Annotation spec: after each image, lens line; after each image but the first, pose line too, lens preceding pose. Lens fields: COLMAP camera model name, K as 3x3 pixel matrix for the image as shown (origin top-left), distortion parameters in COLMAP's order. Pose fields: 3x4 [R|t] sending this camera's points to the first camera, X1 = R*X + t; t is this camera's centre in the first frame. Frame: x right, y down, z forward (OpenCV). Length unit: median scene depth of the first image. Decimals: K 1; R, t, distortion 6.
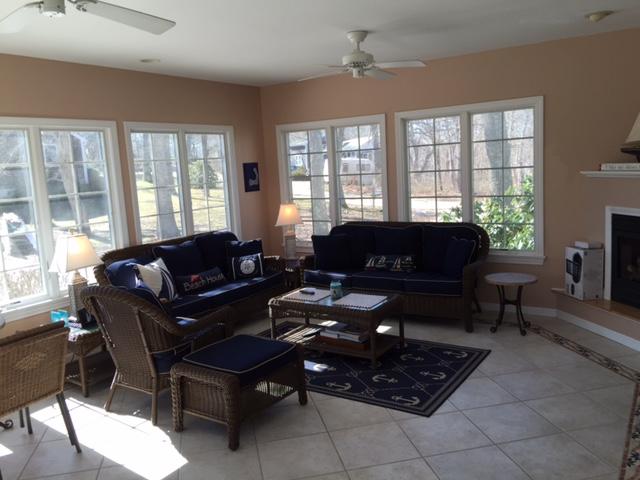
lens RADIAL K [[542.1, 0, 320.3], [0, 542.1, 238.6], [0, 0, 1]] dist [0.043678, -0.008534]
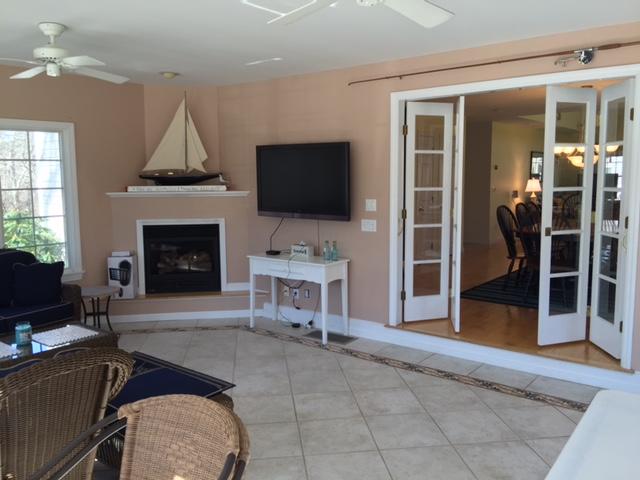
lens RADIAL K [[542.1, 0, 320.7], [0, 542.1, 241.2], [0, 0, 1]] dist [0.043678, -0.008534]
pose [[0.111405, -0.073266, 0.991071, -0.658888], [0.142696, 0.988123, 0.057008, -0.021705], [-0.983477, 0.135071, 0.120536, 0.433461]]
